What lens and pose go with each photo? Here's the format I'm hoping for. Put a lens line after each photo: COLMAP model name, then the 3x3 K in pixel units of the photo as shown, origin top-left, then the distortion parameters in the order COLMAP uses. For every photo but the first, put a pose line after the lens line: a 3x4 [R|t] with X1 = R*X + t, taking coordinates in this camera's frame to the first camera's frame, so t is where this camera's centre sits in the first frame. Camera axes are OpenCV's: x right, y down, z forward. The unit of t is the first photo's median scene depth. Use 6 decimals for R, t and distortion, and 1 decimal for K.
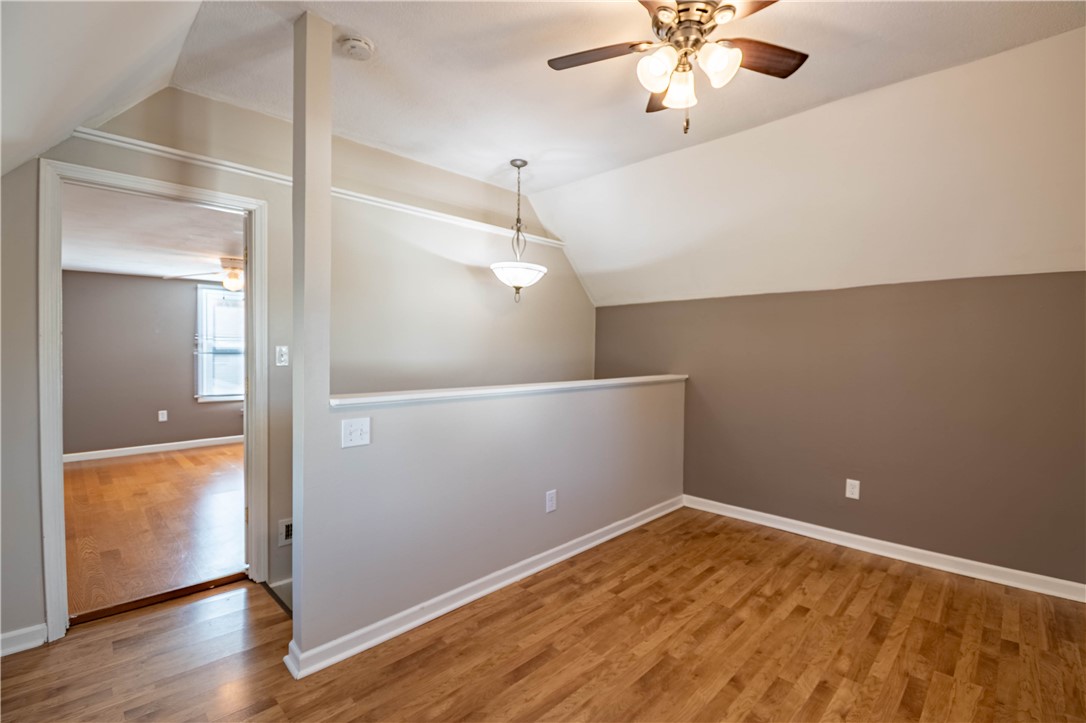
lens RADIAL K [[482.4, 0, 552.5], [0, 482.4, 358.6], [0, 0, 1]] dist [0.002594, -0.012309]
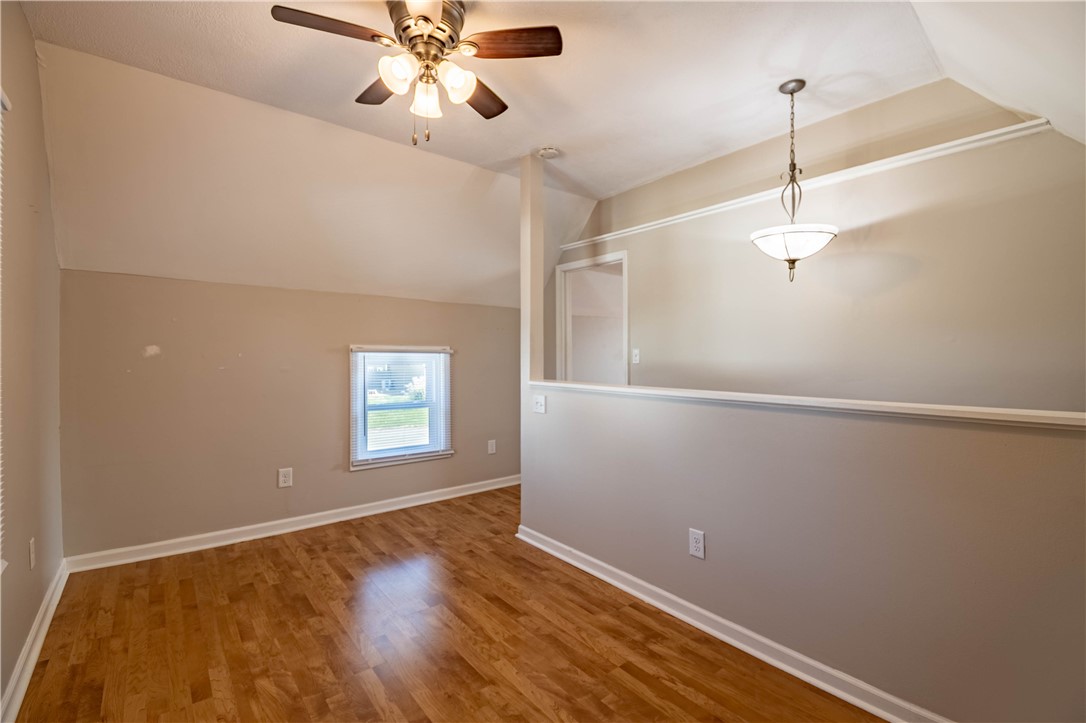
lens RADIAL K [[482.4, 0, 552.5], [0, 482.4, 358.6], [0, 0, 1]] dist [0.002594, -0.012309]
pose [[-0.114502, 0.000231, -0.993423, 0.965769], [-0.016076, 0.999869, 0.002086, 0.002760], [0.993293, 0.016209, -0.114484, 1.044091]]
